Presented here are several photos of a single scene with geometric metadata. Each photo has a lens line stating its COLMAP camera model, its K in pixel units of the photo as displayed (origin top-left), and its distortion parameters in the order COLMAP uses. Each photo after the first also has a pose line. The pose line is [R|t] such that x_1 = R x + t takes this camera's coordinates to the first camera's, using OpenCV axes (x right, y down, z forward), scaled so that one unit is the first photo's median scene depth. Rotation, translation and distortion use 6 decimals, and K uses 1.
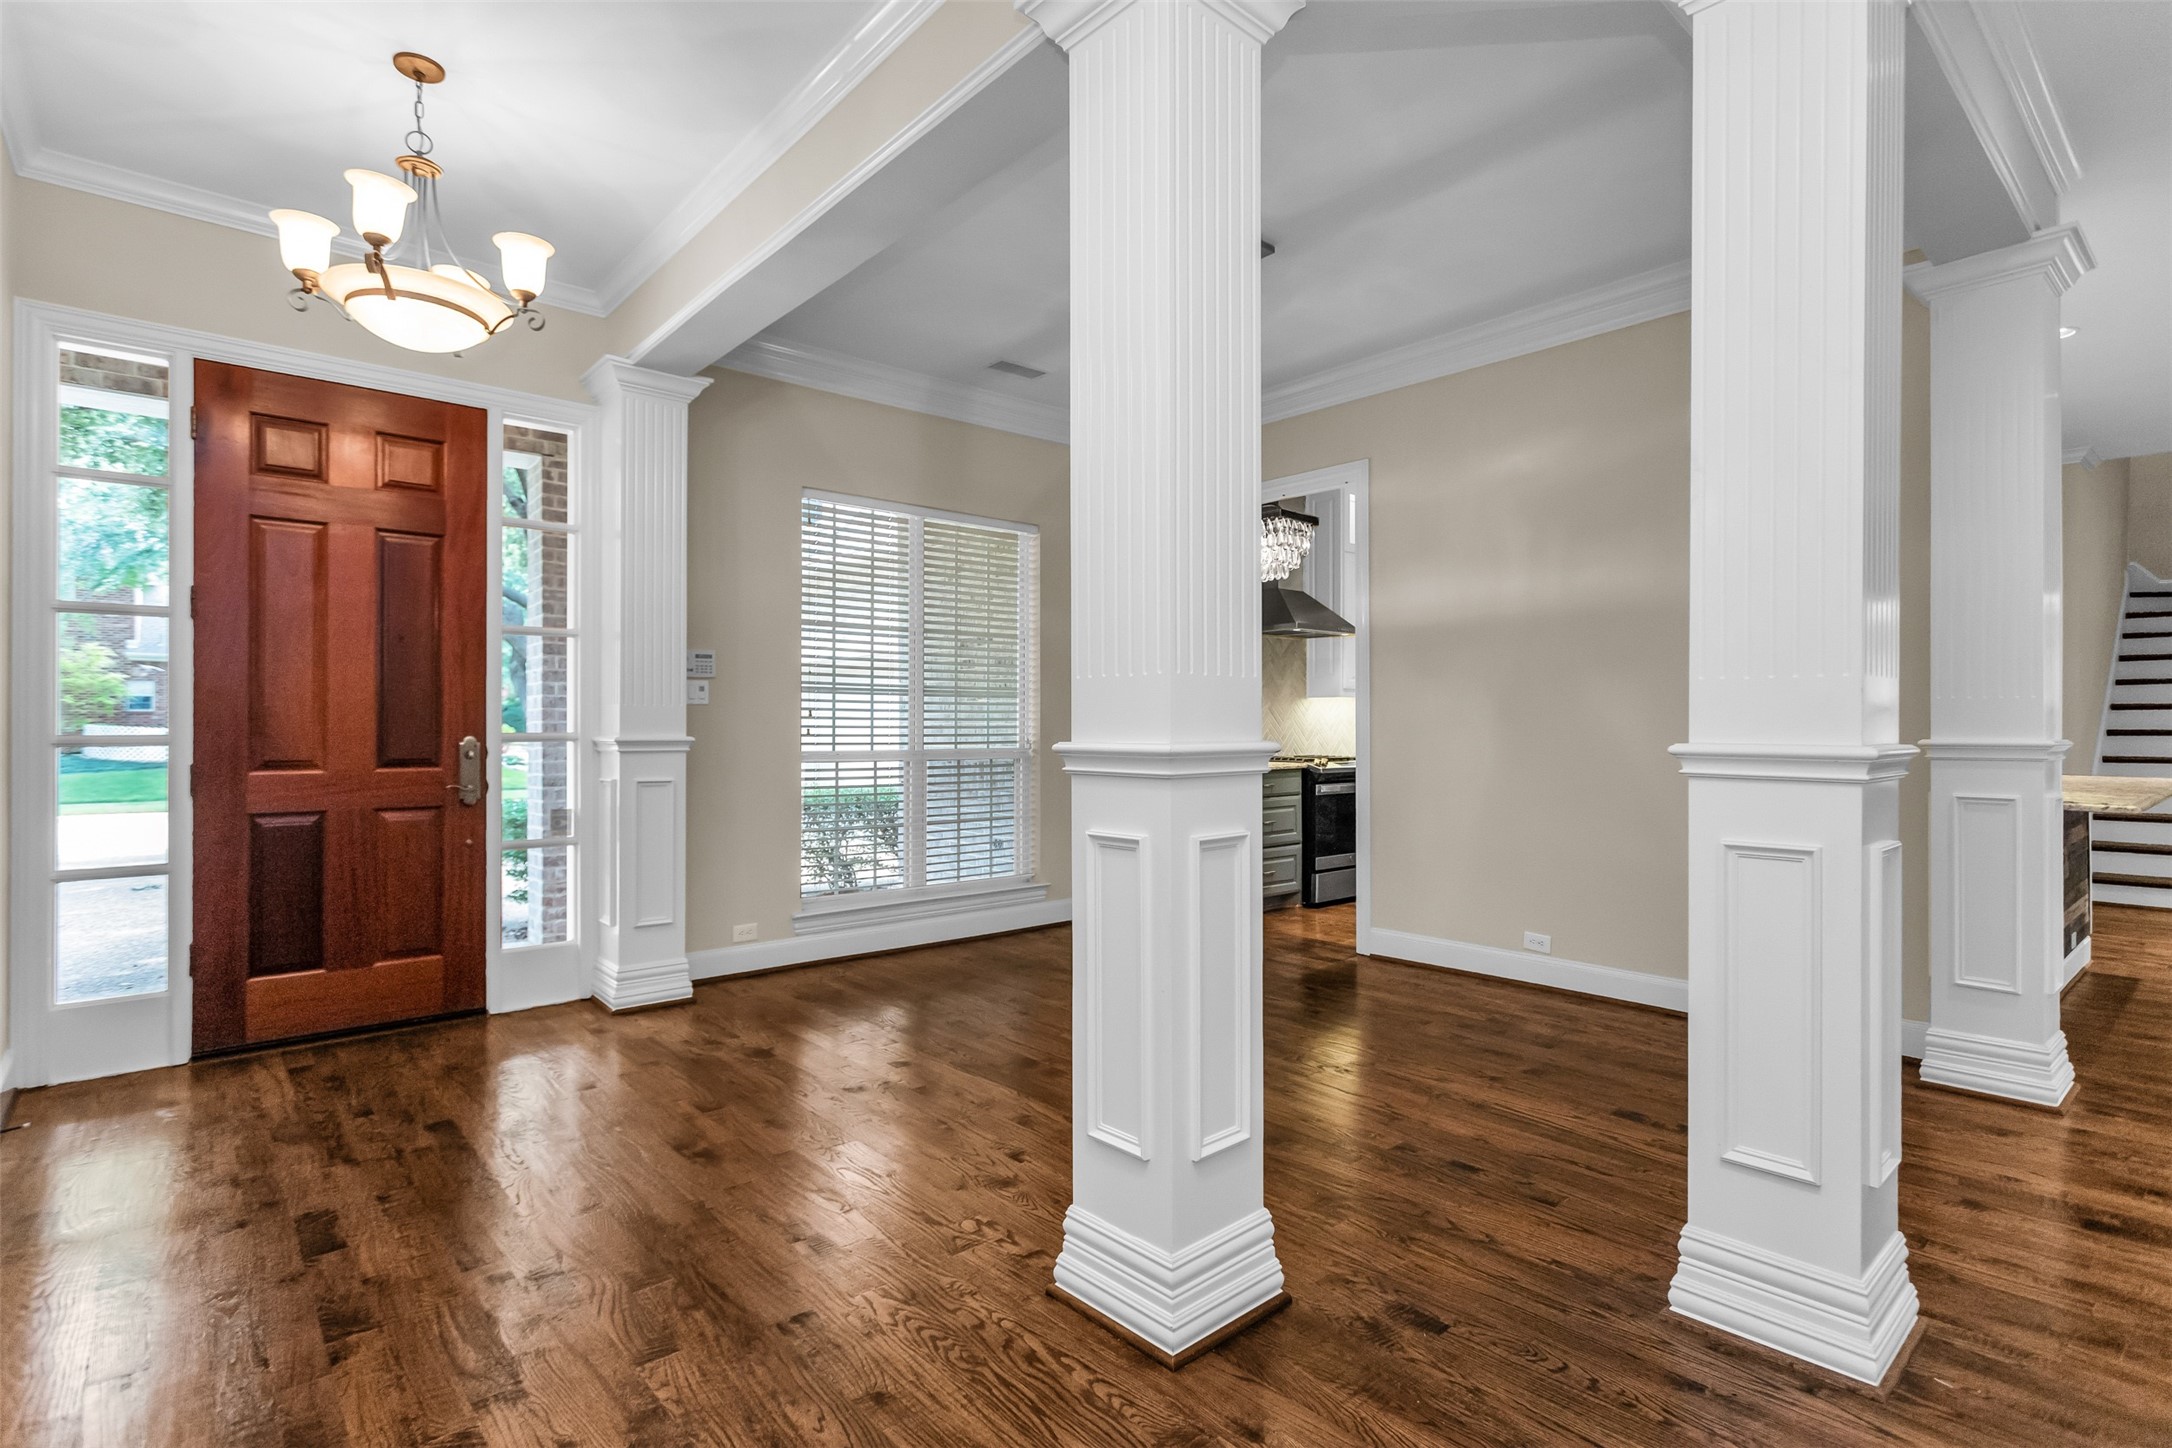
lens RADIAL K [[1042.3, 0, 1082.6], [0, 1042.3, 724.3], [0, 0, 1]] dist [0.000397, 0.001574]
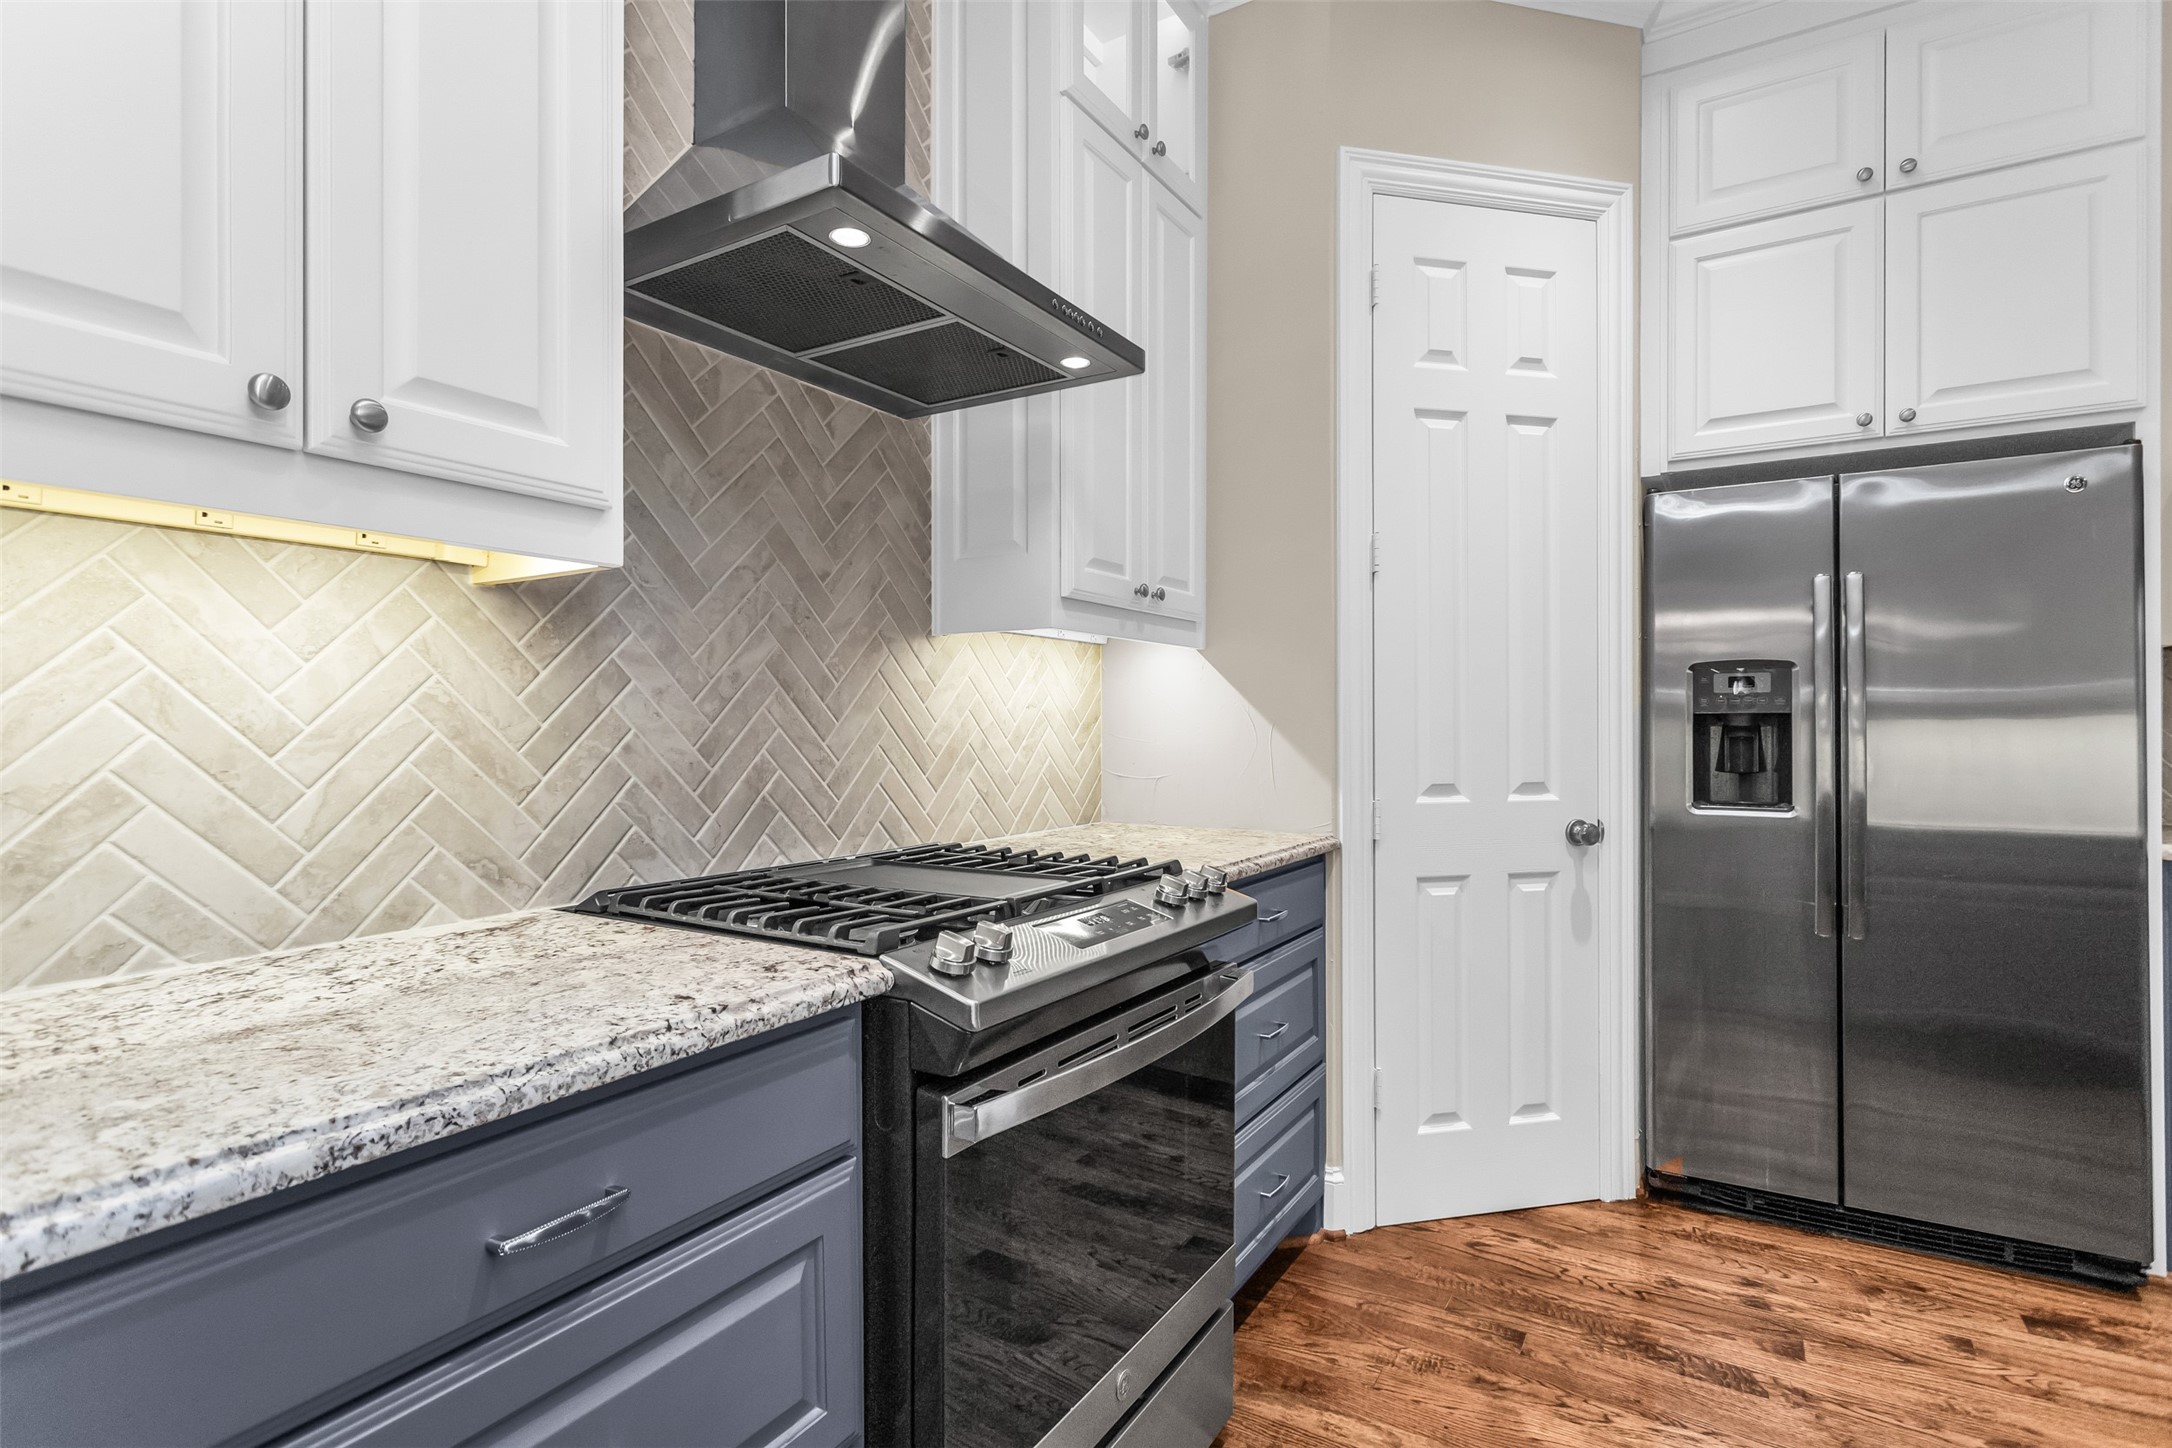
lens RADIAL K [[1042.3, 0, 1077.1], [0, 1042.3, 727.3], [0, 0, 1]] dist [0.000397, 0.001574]
pose [[0.954277, -0.001034, 0.298920, 0.274323], [0.000276, 0.999997, 0.002576, -0.002671], [-0.298922, -0.002376, 0.954275, 1.178332]]
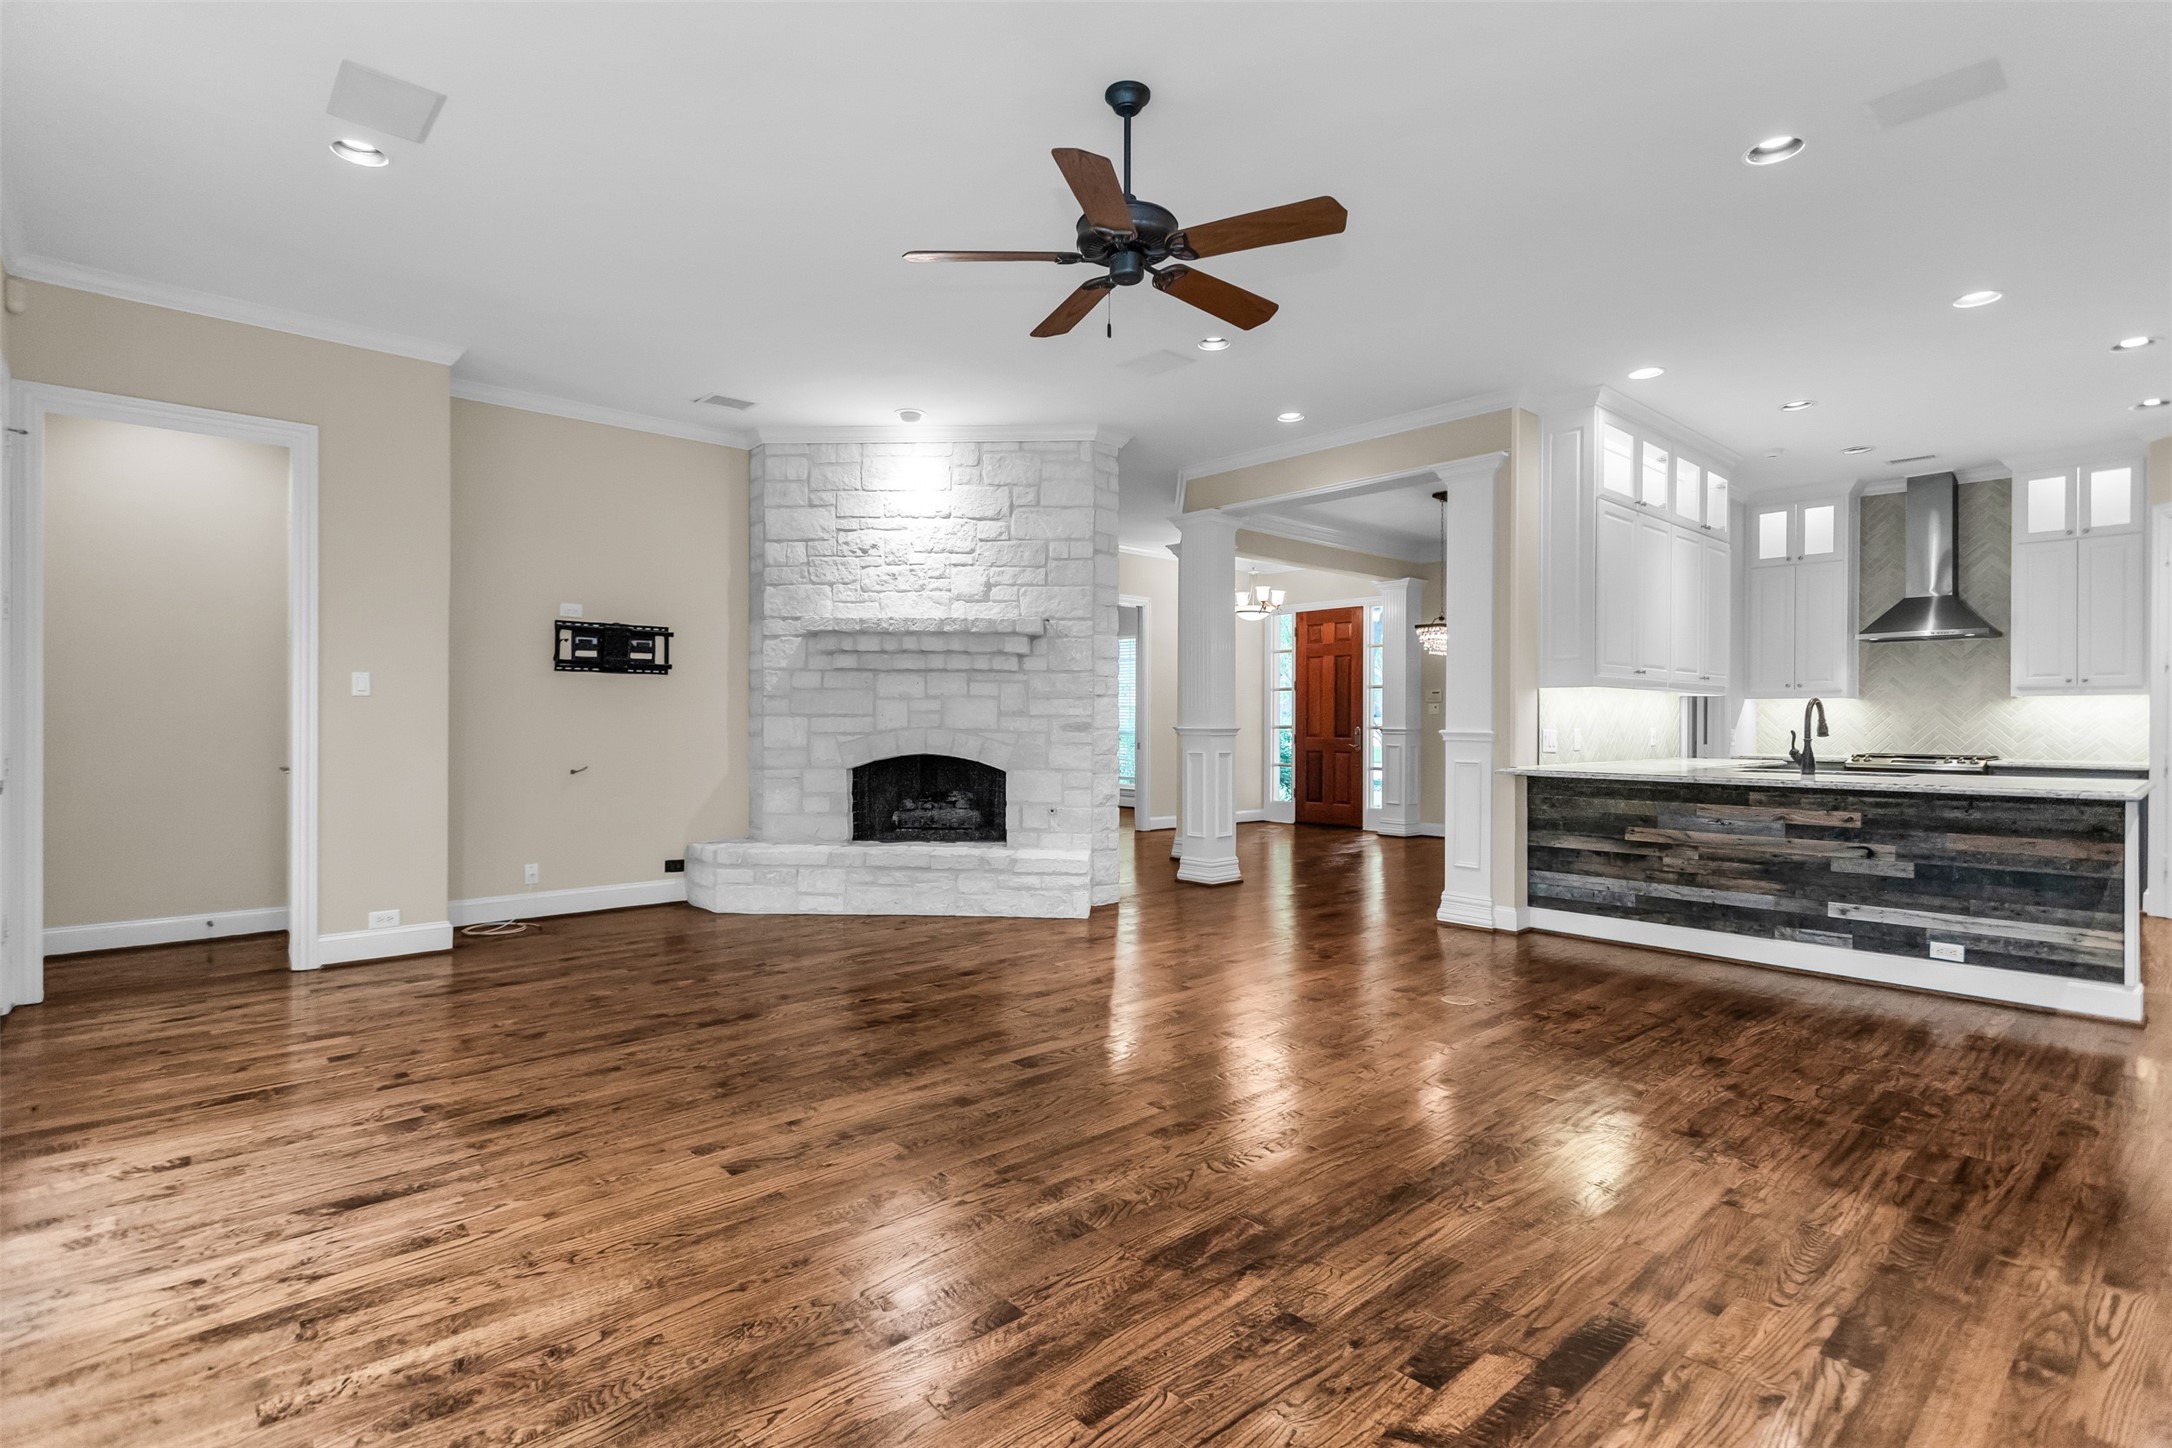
lens RADIAL K [[1042.3, 0, 1076.8], [0, 1042.3, 722.3], [0, 0, 1]] dist [0.000397, 0.001574]
pose [[0.009159, 0.002068, -0.999956, 1.909774], [-0.003323, 0.999992, 0.002037, -0.002872], [0.999953, 0.003304, 0.009166, 0.207149]]
